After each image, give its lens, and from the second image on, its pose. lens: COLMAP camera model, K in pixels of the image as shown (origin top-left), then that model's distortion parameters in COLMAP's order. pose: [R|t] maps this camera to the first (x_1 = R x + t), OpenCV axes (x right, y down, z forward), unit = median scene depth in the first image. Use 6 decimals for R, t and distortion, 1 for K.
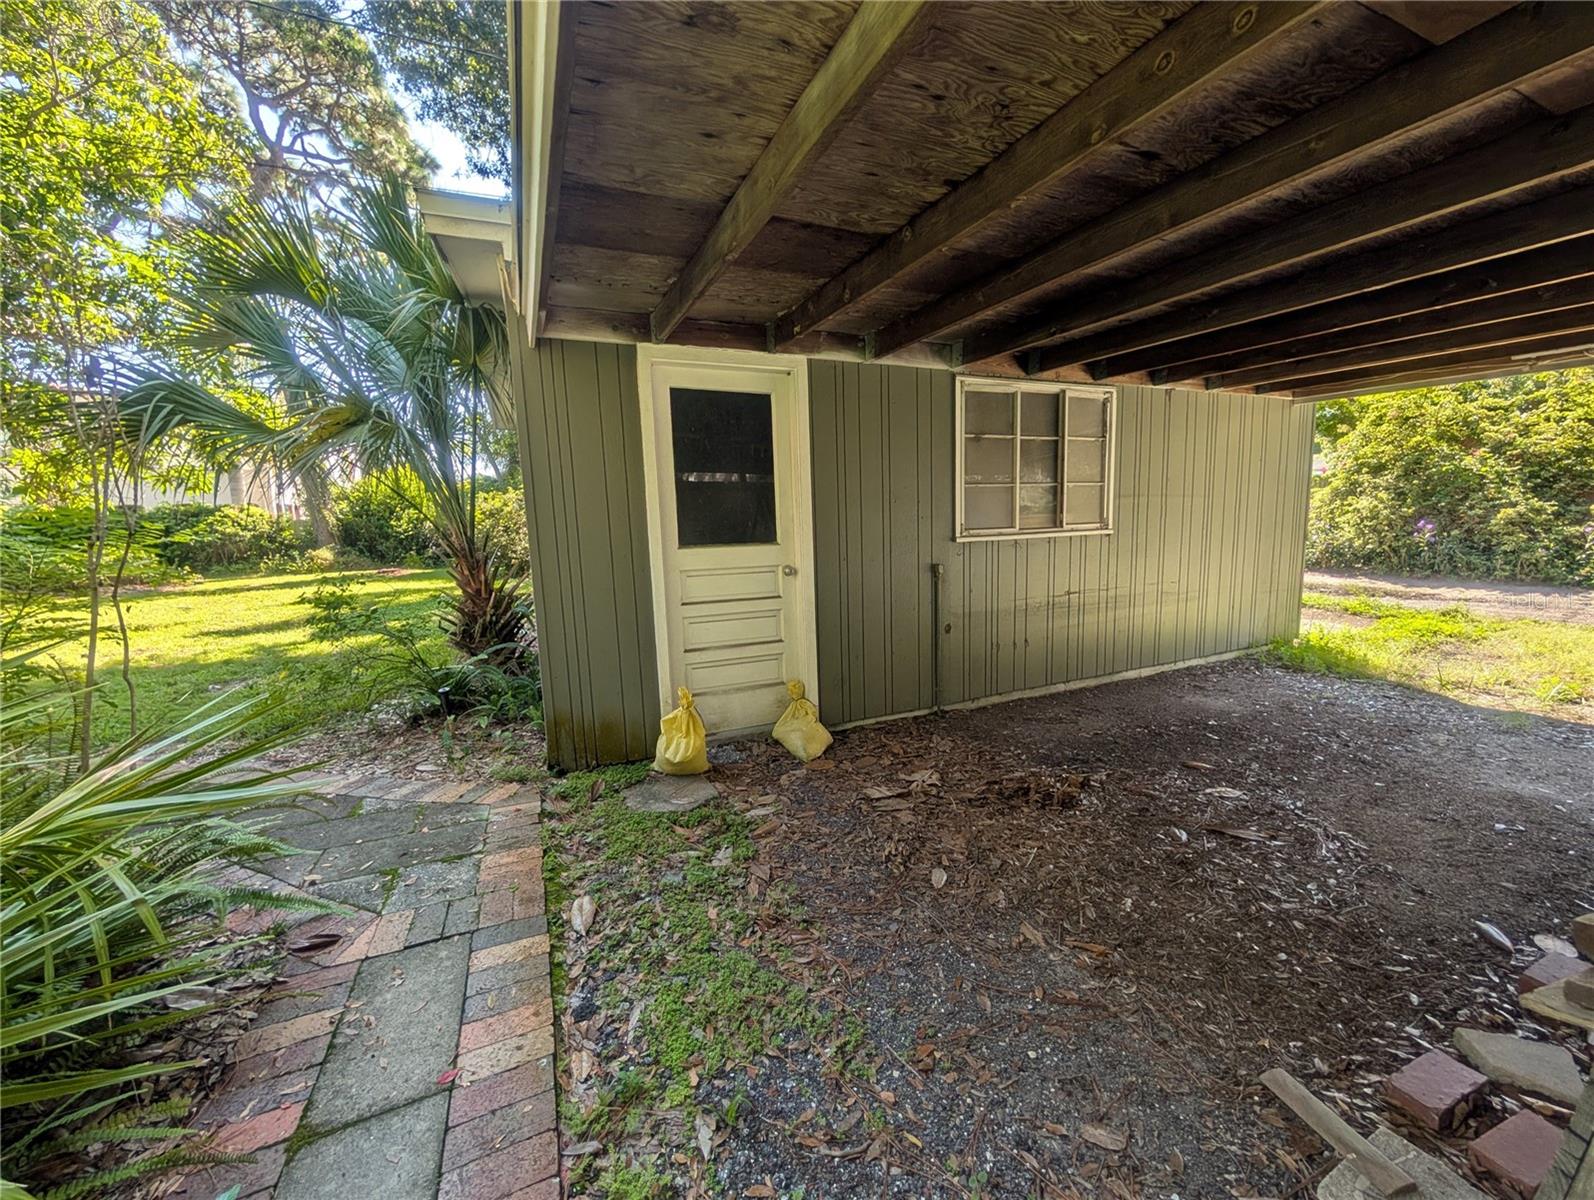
lens RADIAL K [[610.1, 0, 797.8], [0, 610.1, 602.6], [0, 0, 1]] dist [0.002969, 0.000422]
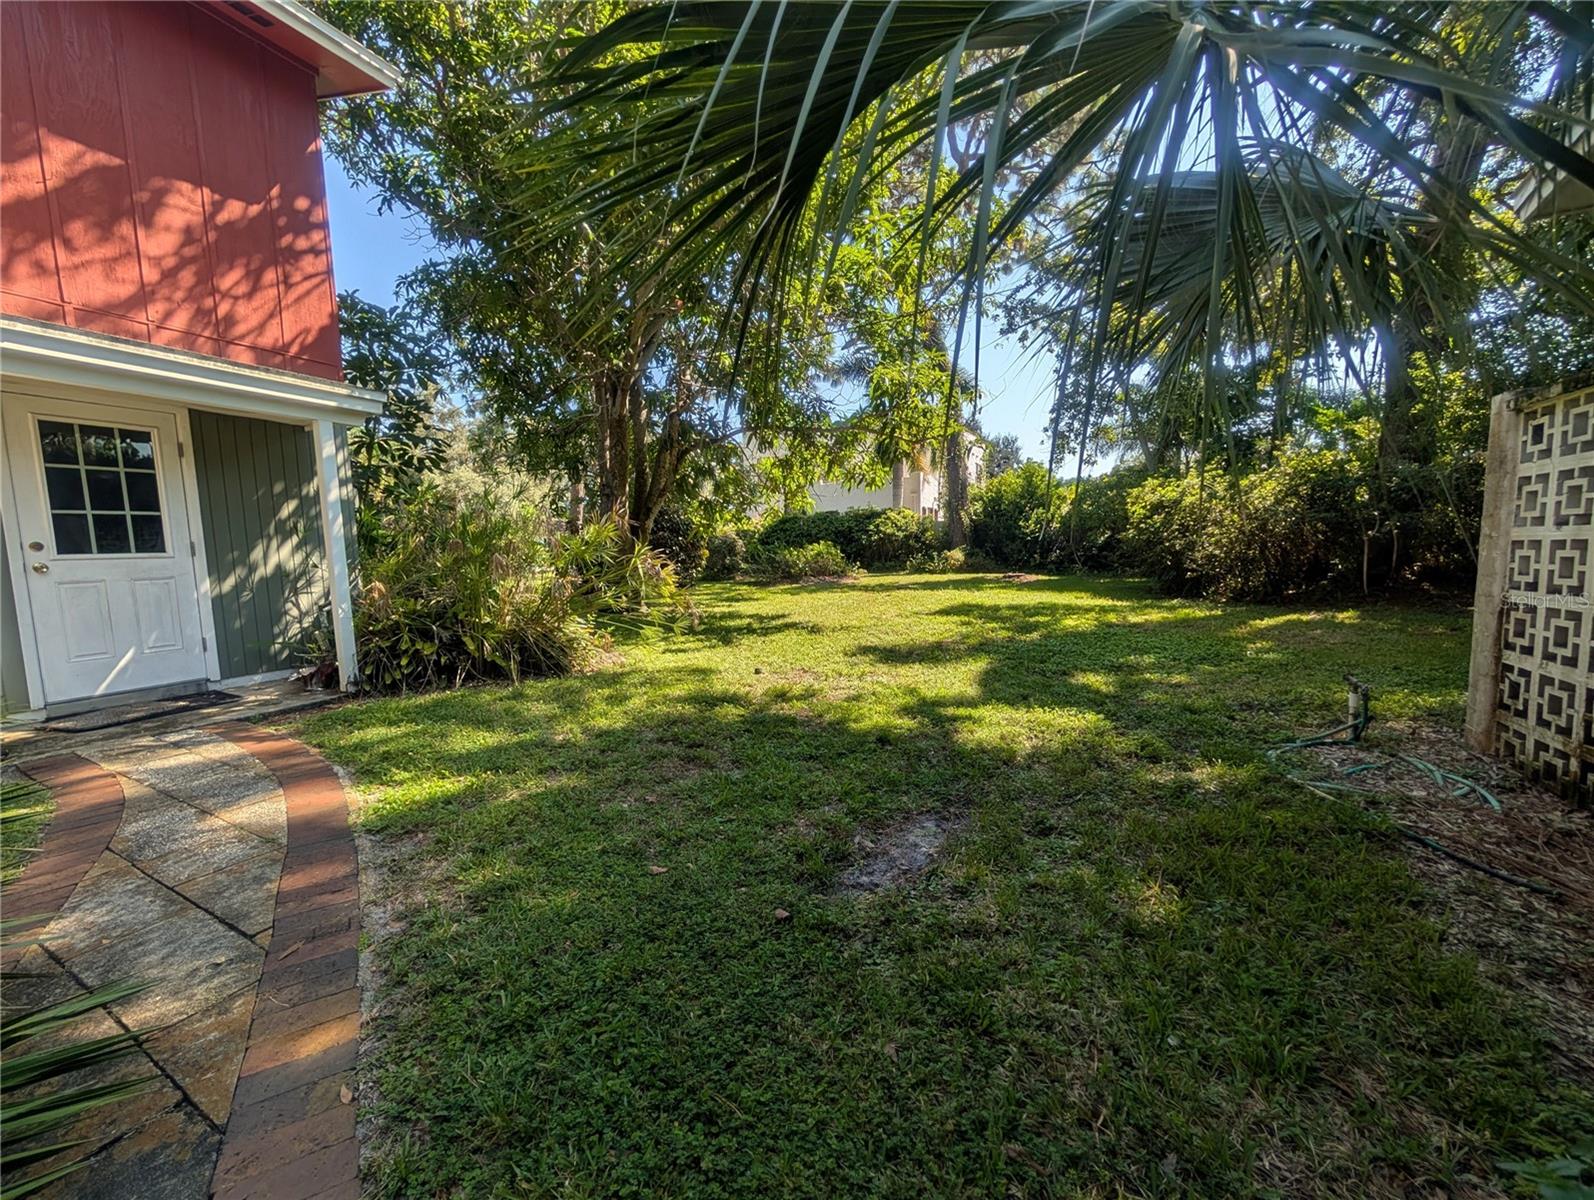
lens RADIAL K [[610.1, 0, 795.5], [0, 610.1, 602.7], [0, 0, 1]] dist [0.002969, 0.000422]
pose [[0.629607, 0.094015, -0.771204, -0.171711], [-0.100494, 0.994167, 0.039153, -0.014784], [0.770387, 0.052851, 0.635383, 0.174783]]
